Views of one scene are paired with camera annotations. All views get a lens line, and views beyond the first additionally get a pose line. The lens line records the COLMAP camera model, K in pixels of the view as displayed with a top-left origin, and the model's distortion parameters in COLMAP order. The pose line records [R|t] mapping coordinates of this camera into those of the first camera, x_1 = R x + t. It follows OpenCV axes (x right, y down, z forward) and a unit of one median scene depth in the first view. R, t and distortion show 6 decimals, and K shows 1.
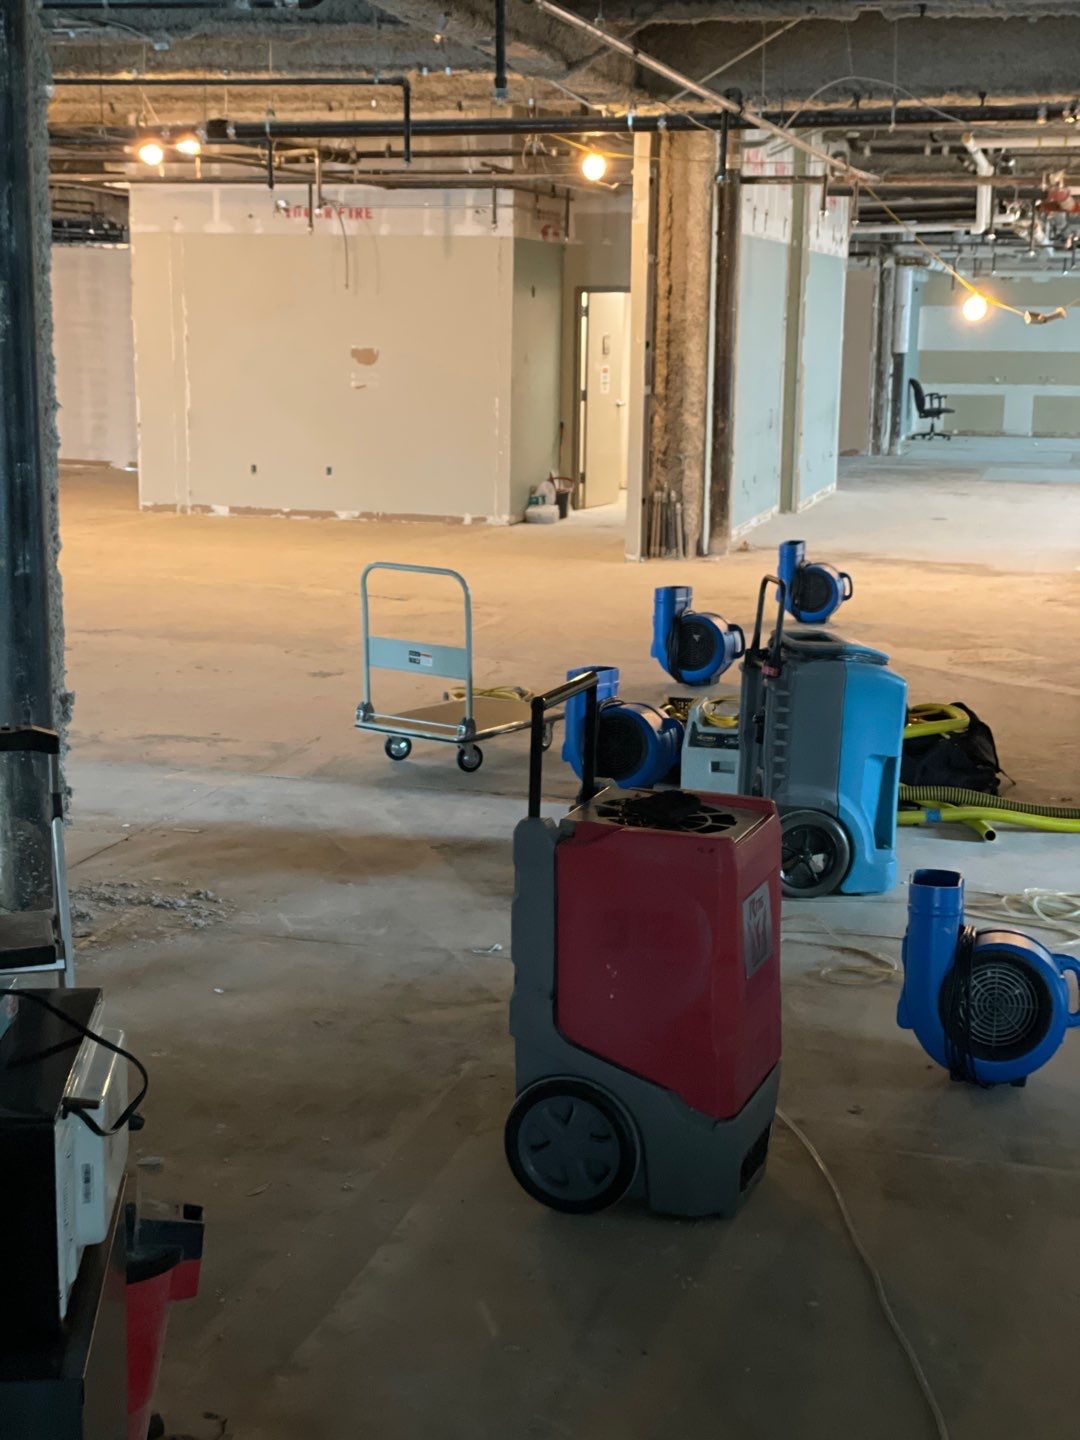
lens RADIAL K [[2161.5, 0, 553.9], [0, 2161.5, 735.6], [0, 0, 1]] dist [0.131246, 0.000000]
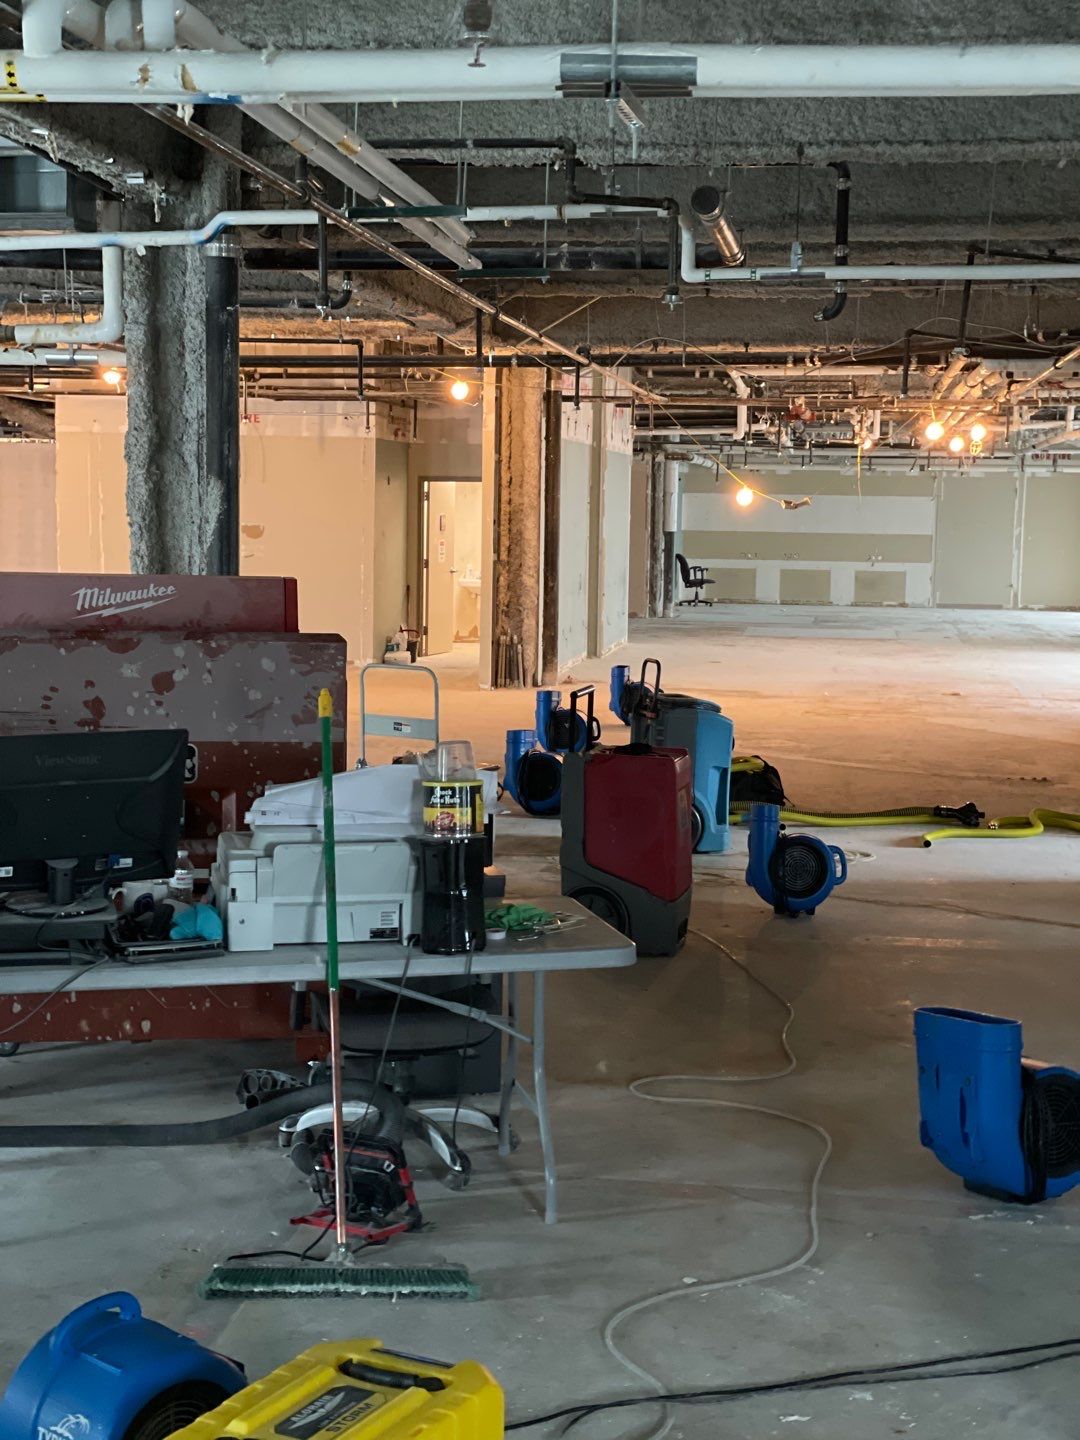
lens RADIAL K [[2161.5, 0, 531.1], [0, 2161.5, 713.0], [0, 0, 1]] dist [0.131246, 0.000000]
pose [[0.994607, -0.007003, 0.103479, -0.067226], [0.016479, 0.995714, -0.091010, 0.048559], [-0.102398, 0.092224, 0.990459, -0.257197]]
